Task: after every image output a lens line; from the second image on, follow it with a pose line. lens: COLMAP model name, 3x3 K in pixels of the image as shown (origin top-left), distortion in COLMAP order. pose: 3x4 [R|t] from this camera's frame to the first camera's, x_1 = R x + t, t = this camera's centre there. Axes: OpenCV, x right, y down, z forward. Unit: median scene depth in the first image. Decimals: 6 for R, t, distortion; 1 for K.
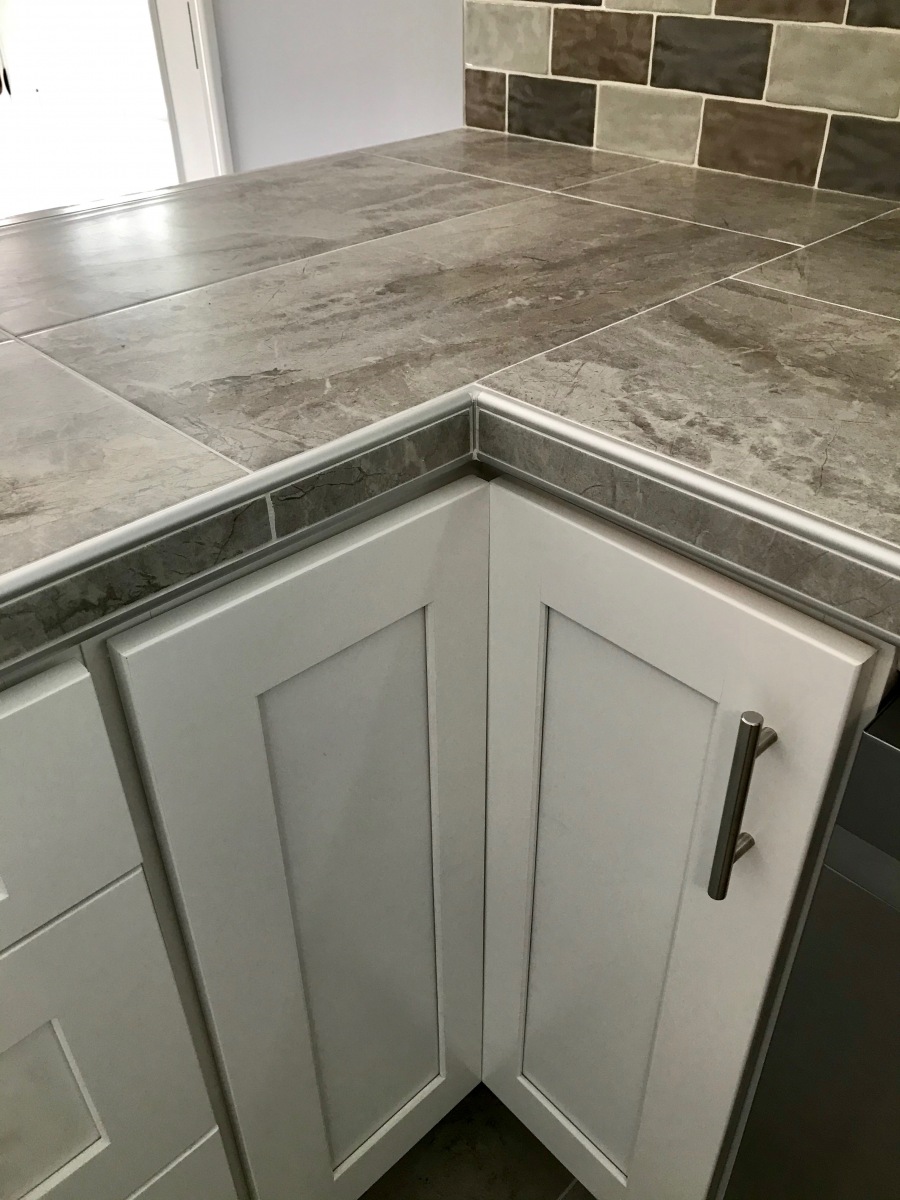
lens RADIAL K [[990.6, 0, 455.8], [0, 990.6, 592.5], [0, 0, 1]] dist [0.042996, -0.053331]
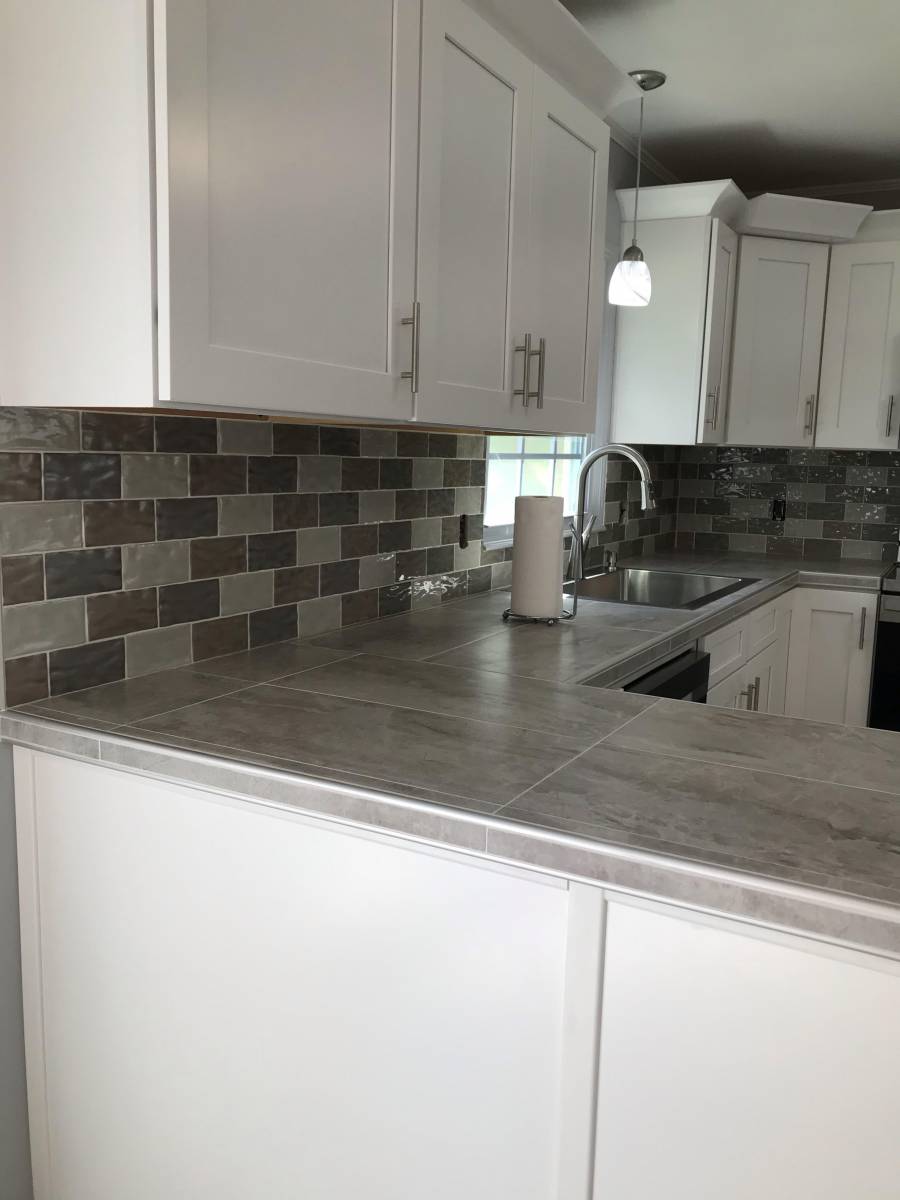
lens RADIAL K [[990.6, 0, 448.0], [0, 990.6, 594.1], [0, 0, 1]] dist [0.042996, -0.053331]
pose [[-0.281234, -0.135188, 0.950069, -1.802539], [0.528885, 0.804264, 0.270998, -0.974820], [-0.800742, 0.578692, -0.154687, 1.154549]]
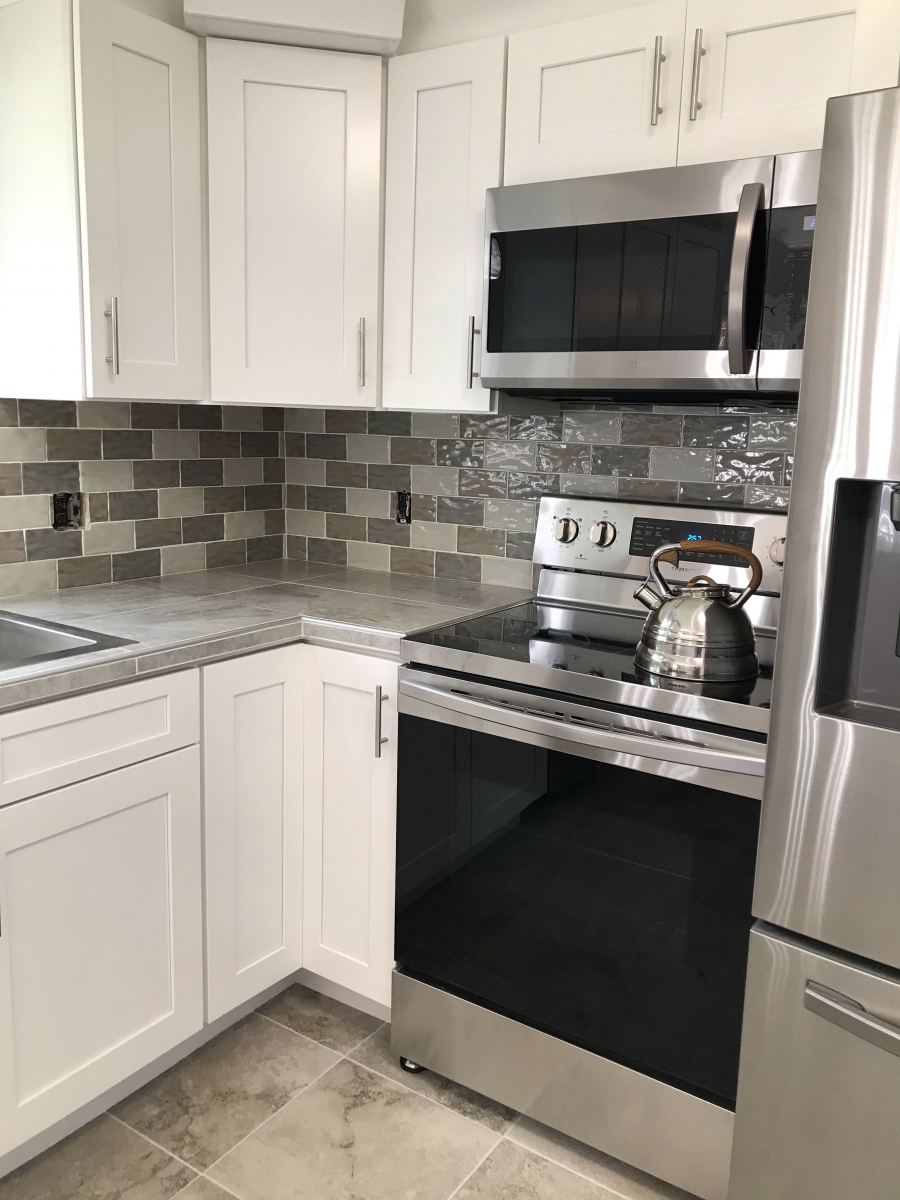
lens RADIAL K [[990.6, 0, 447.3], [0, 990.6, 592.6], [0, 0, 1]] dist [0.042996, -0.053331]
pose [[-0.193044, -0.165465, 0.967138, -0.671124], [0.540012, 0.805050, 0.245522, 0.411109], [-0.819220, 0.569662, -0.066057, -0.910036]]
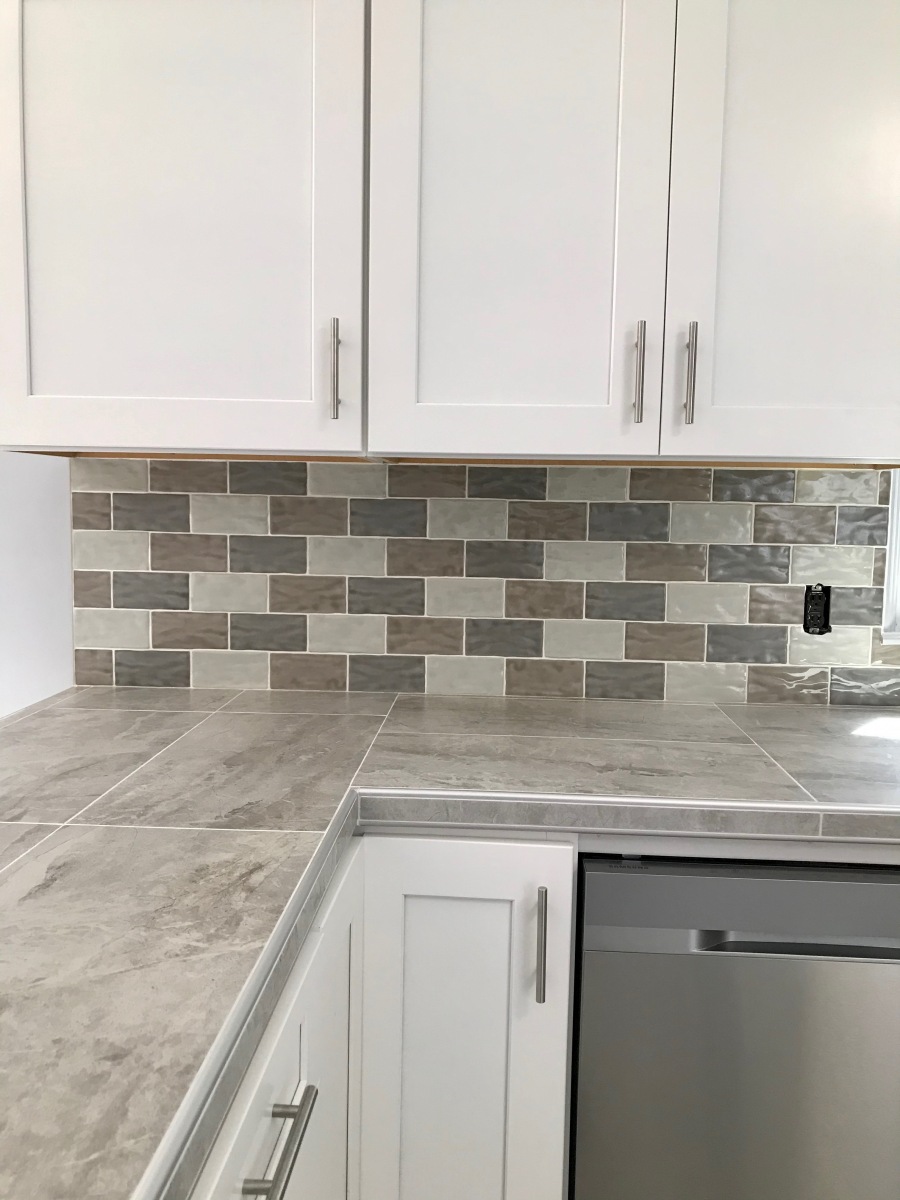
lens RADIAL K [[990.6, 0, 451.9], [0, 990.6, 592.3], [0, 0, 1]] dist [0.042996, -0.053331]
pose [[0.734894, -0.041932, 0.676884, -0.880817], [0.367814, 0.863187, -0.345863, 0.163122], [-0.569775, 0.503140, 0.649774, -0.456845]]
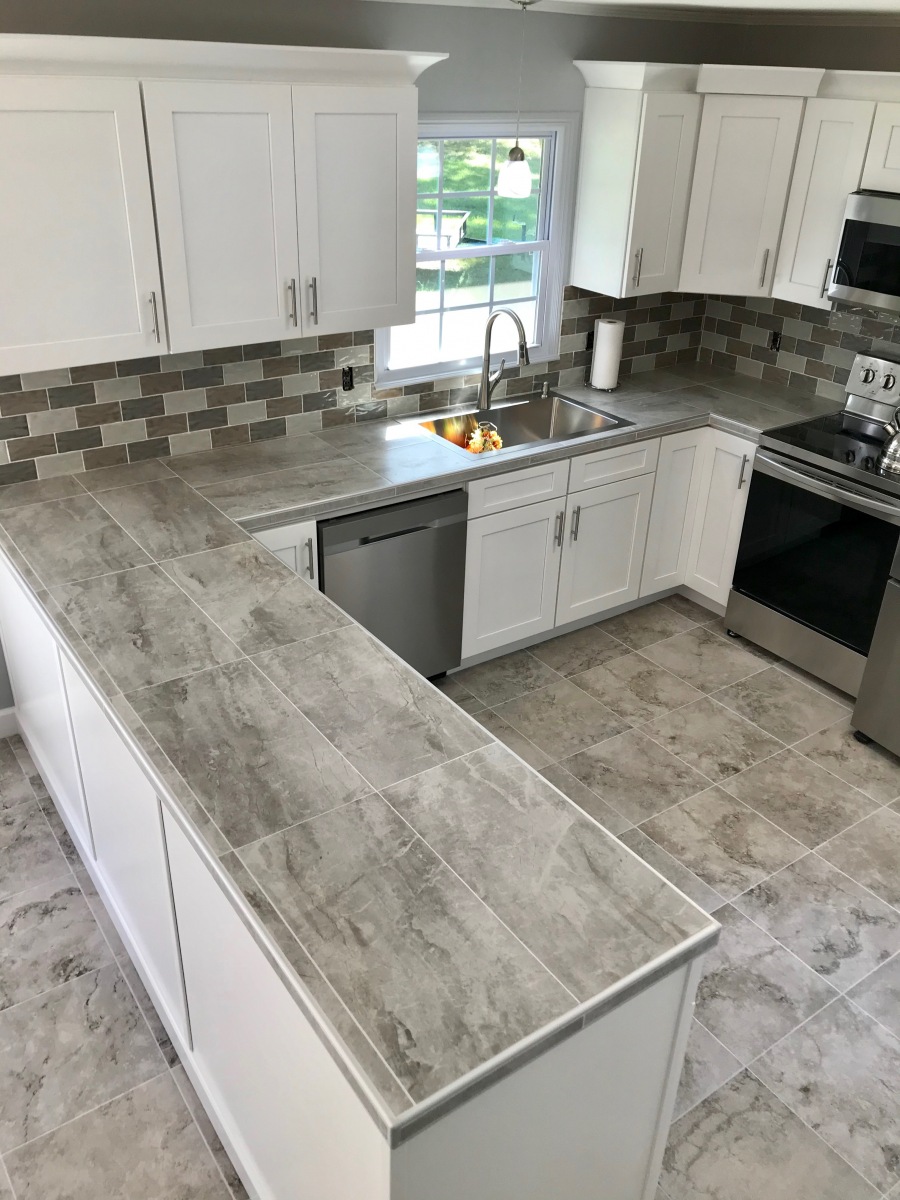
lens RADIAL K [[990.6, 0, 452.3], [0, 990.6, 589.3], [0, 0, 1]] dist [0.042996, -0.053331]
pose [[0.161195, -0.447501, 0.879636, -3.140290], [0.536819, 0.787665, 0.302339, -0.616952], [-0.828155, 0.423470, 0.367195, -1.122793]]
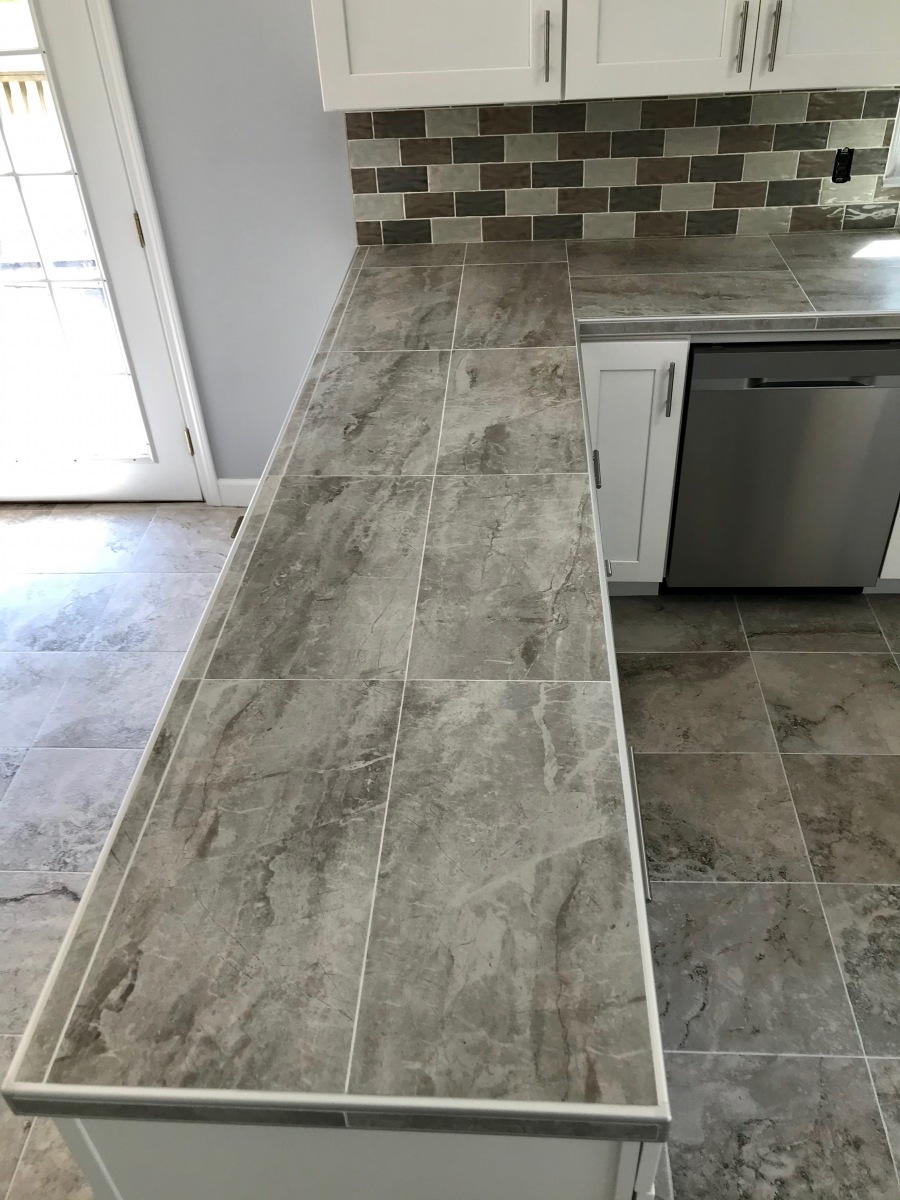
lens RADIAL K [[990.6, 0, 449.4], [0, 990.6, 589.4], [0, 0, 1]] dist [0.042996, -0.053331]
pose [[0.740981, -0.423205, 0.521387, -2.131557], [0.417792, 0.898388, 0.135458, 0.007292], [-0.525734, 0.117460, 0.842500, -1.429680]]
